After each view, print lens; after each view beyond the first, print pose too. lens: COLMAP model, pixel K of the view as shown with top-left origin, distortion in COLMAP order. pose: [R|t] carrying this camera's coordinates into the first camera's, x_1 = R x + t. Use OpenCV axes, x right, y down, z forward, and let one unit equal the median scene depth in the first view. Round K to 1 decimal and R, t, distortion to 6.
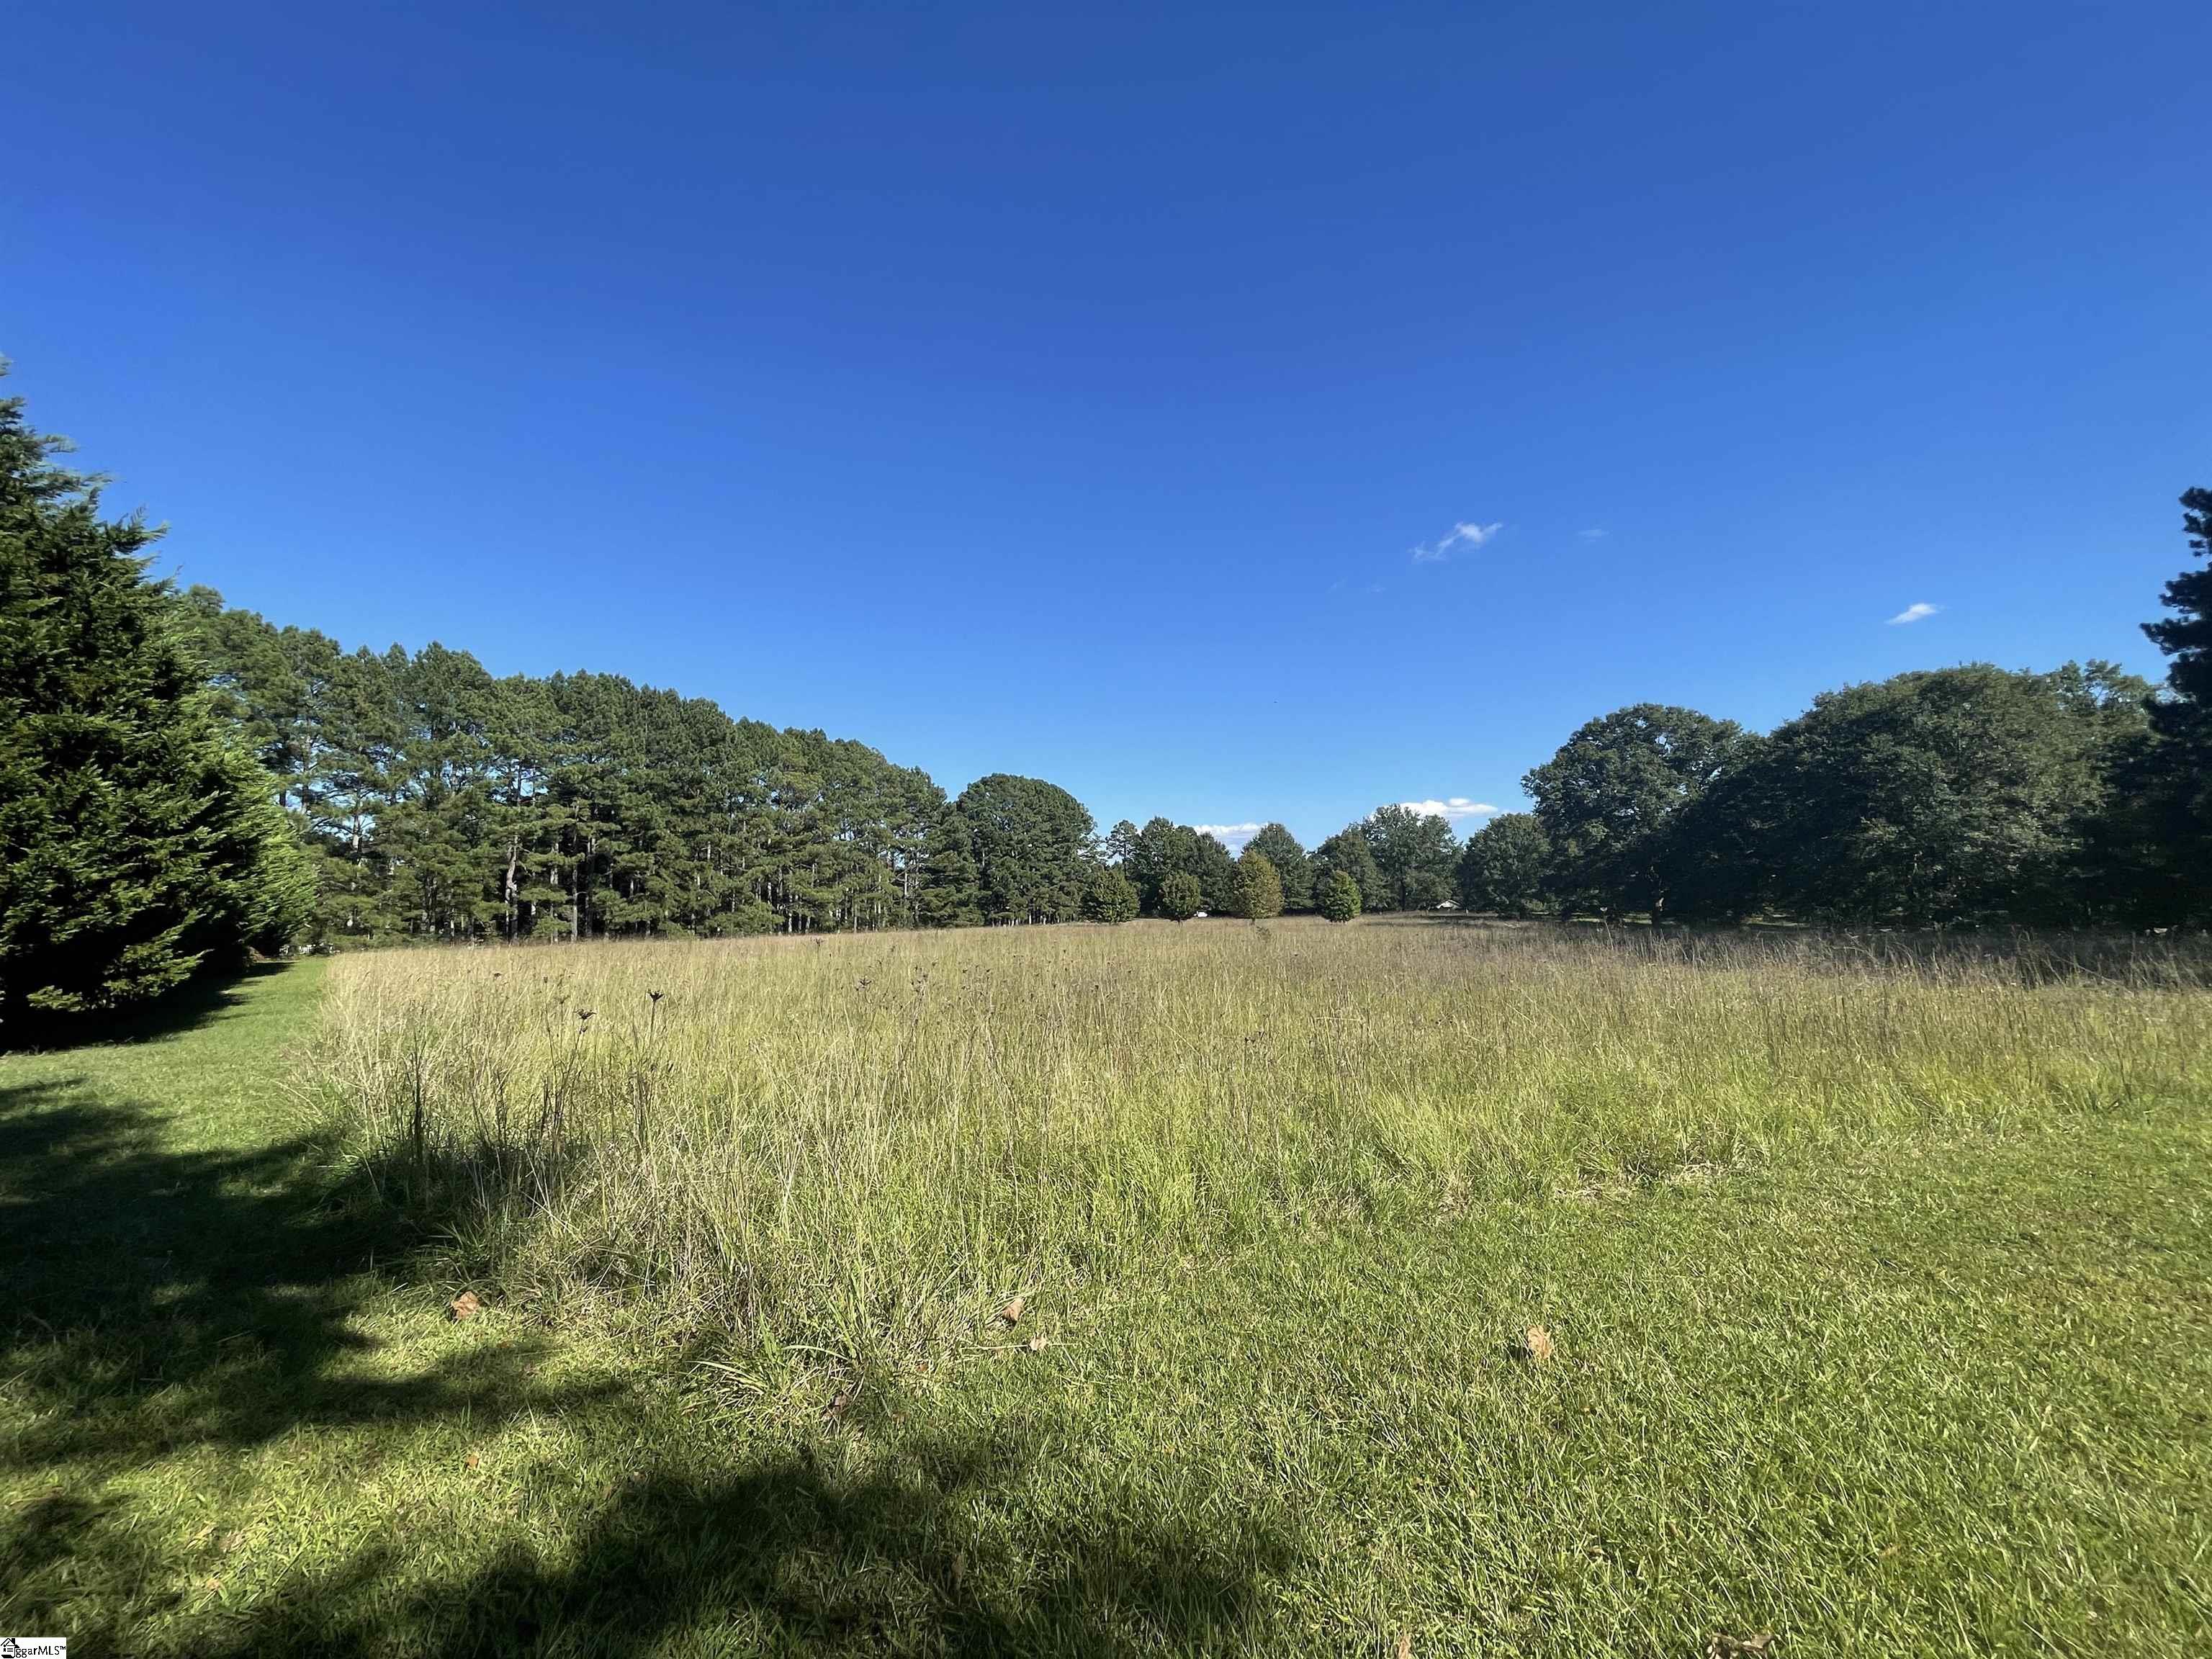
lens RADIAL K [[898.1, 0, 1106.0], [0, 898.1, 829.5], [0, 0, 1]] dist [-0.002105, 0.000295]
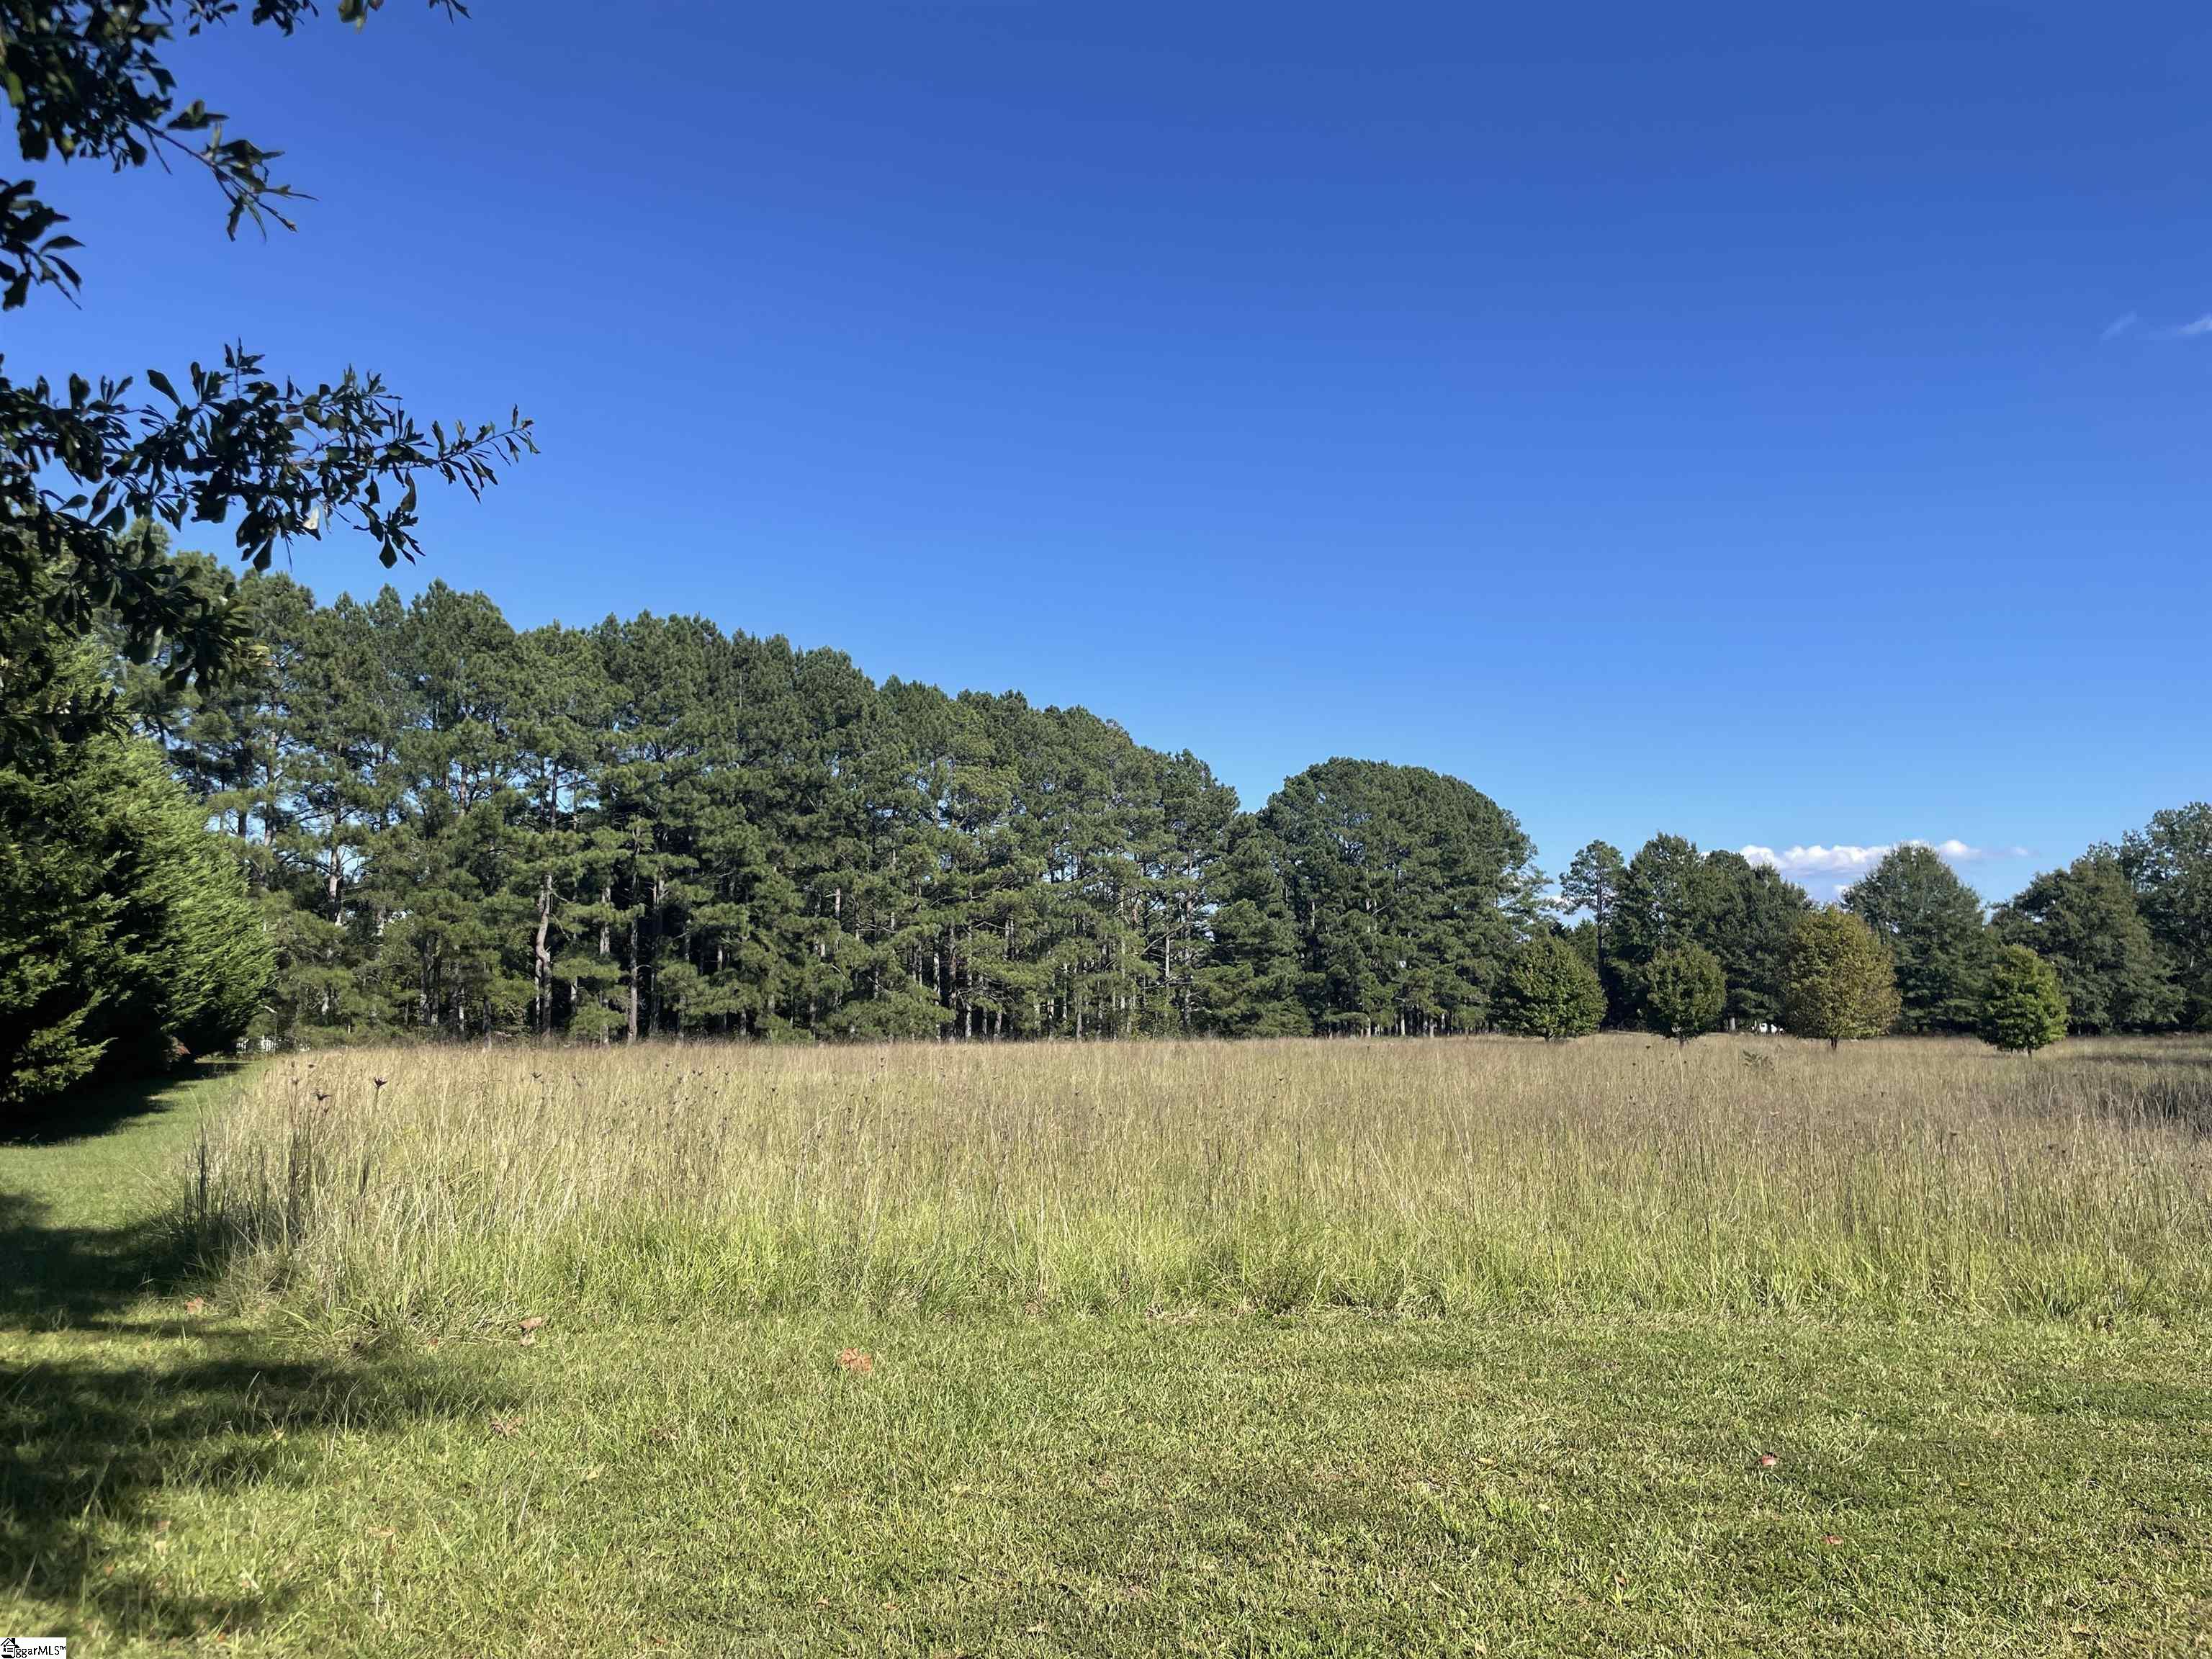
lens RADIAL K [[1683.3, 0, 1106.0], [0, 1683.3, 829.5], [0, 0, 1]] dist [0.094522, -0.128039]
pose [[0.959885, -0.006814, -0.280311, 0.057887], [0.002482, 0.999872, -0.015805, -0.005617], [0.280383, 0.014475, 0.959779, -0.047402]]
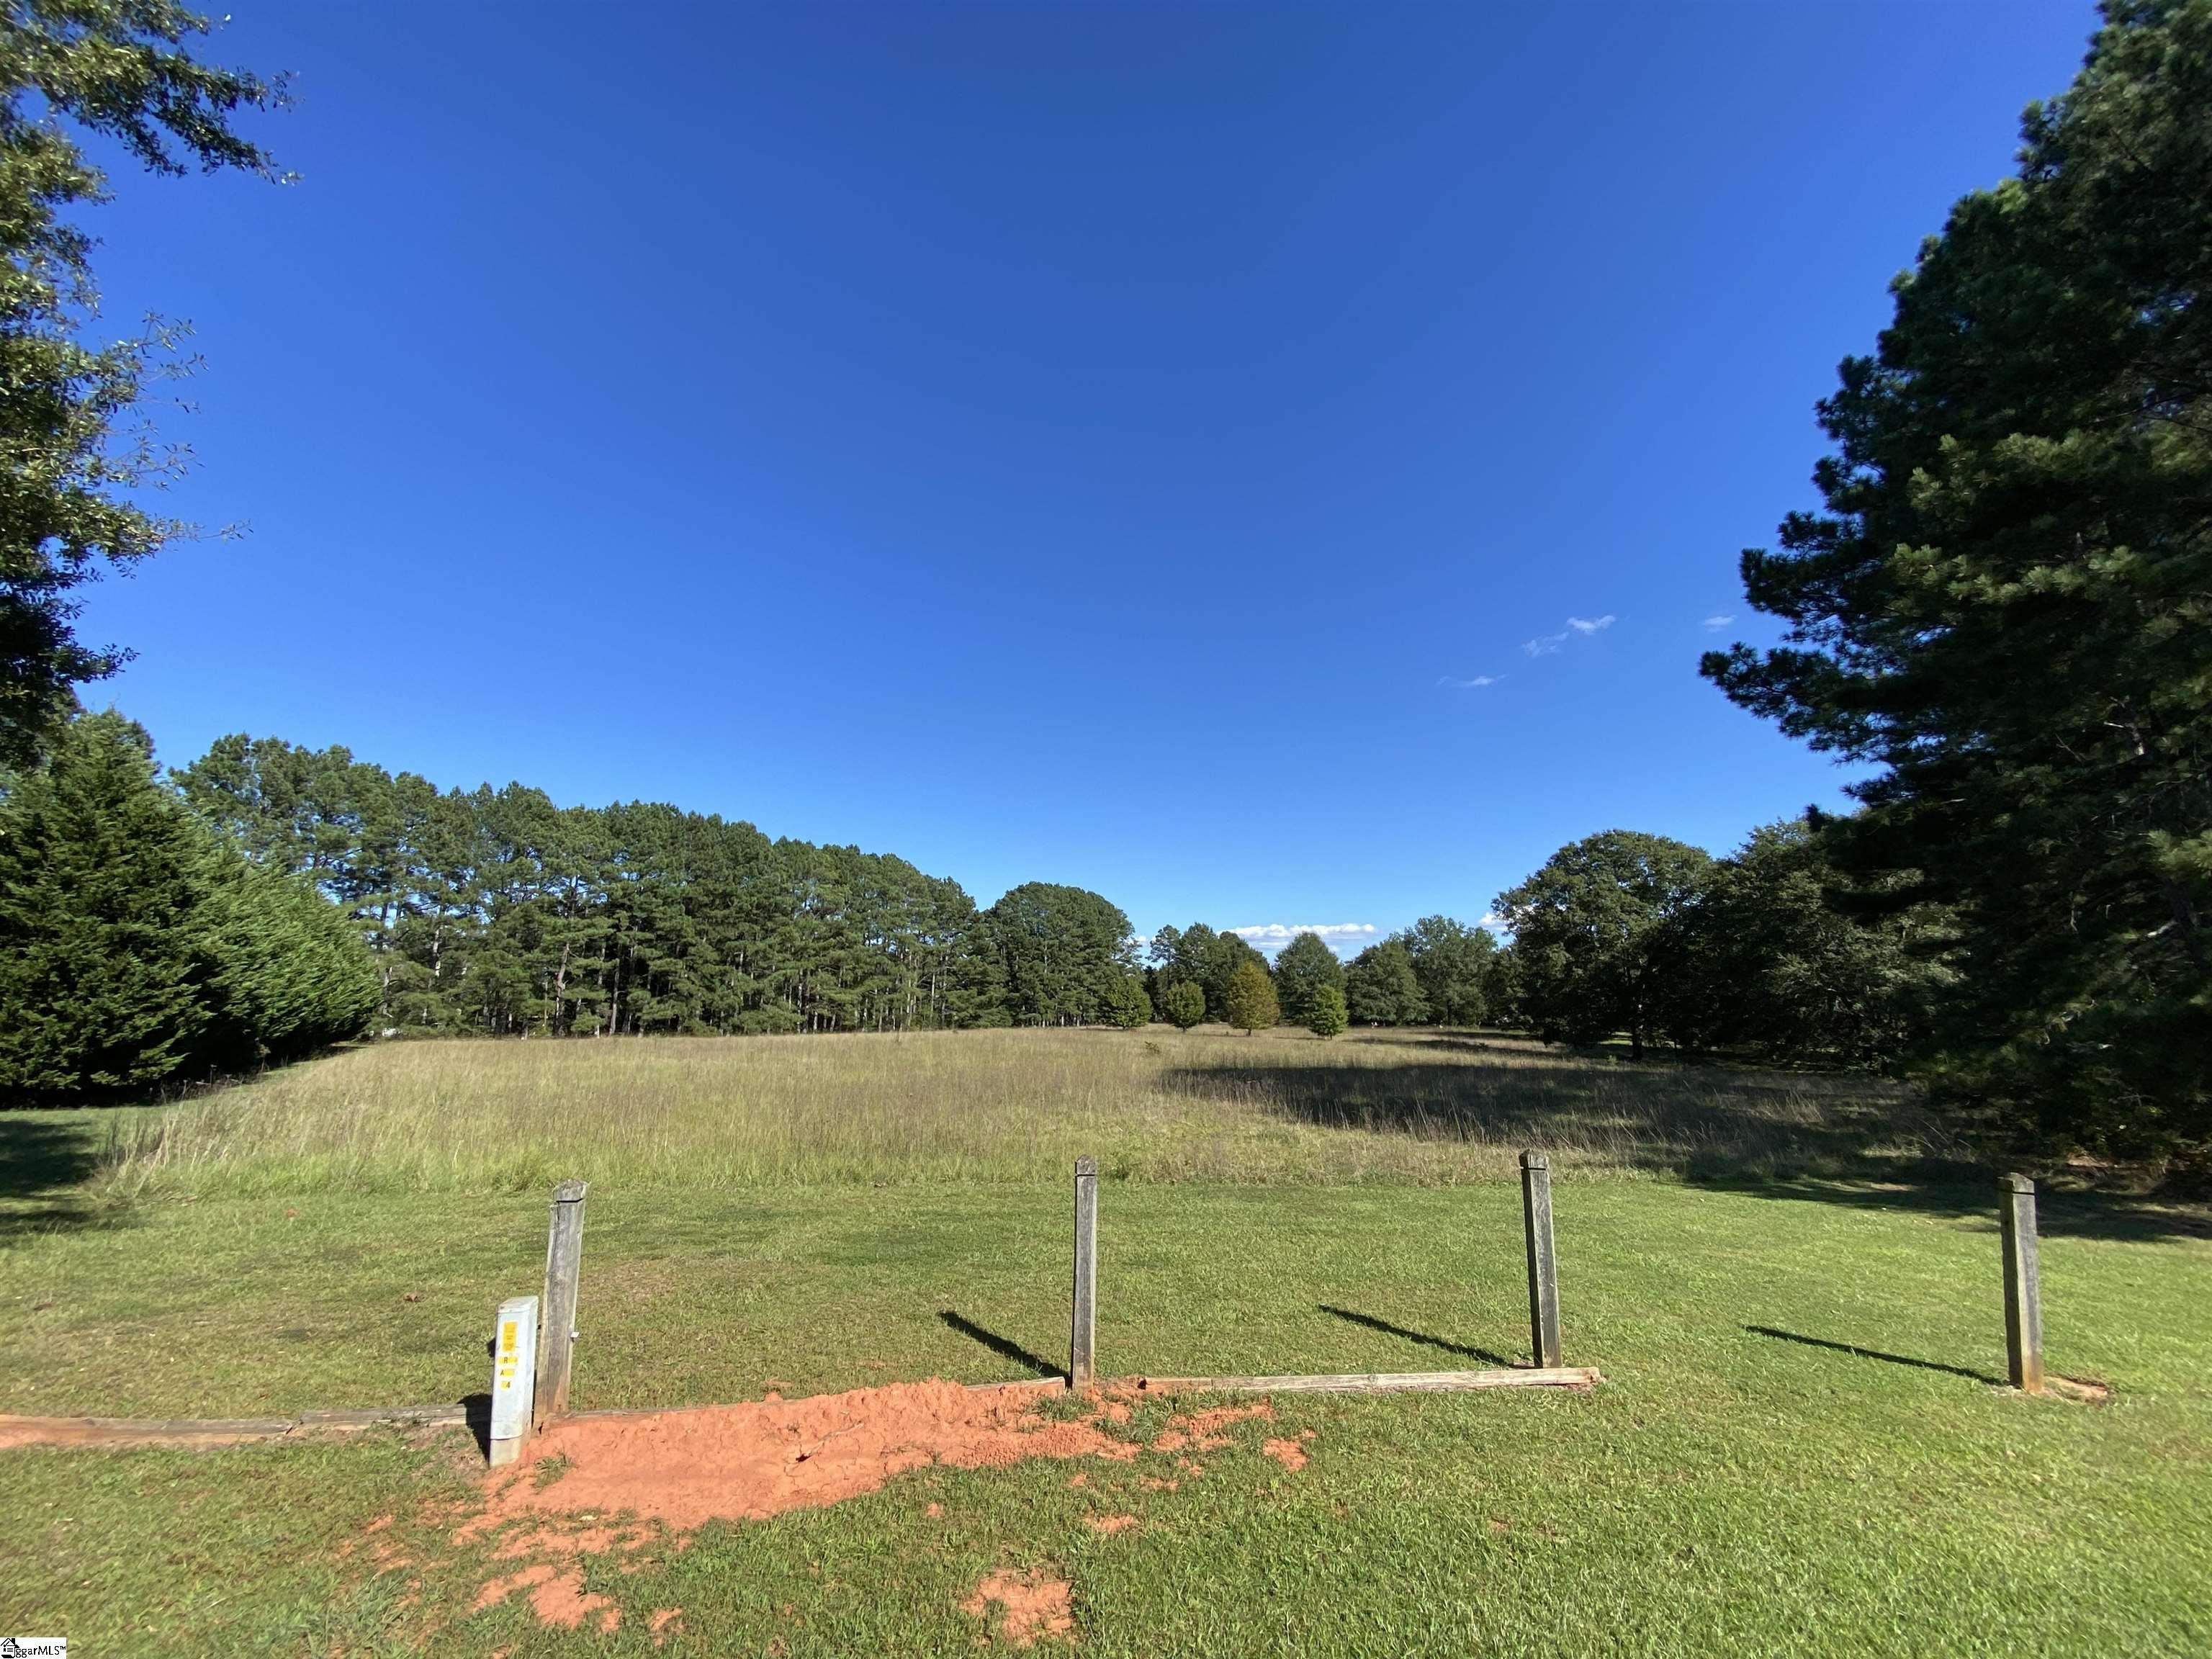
lens RADIAL K [[888.9, 0, 1106.0], [0, 888.9, 829.5], [0, 0, 1]] dist [0.021000, -0.026869]
pose [[0.993847, 0.003788, -0.110696, 0.157031], [-0.015701, 0.994140, -0.106952, -0.023557], [0.109642, 0.108032, 0.988083, -0.086510]]
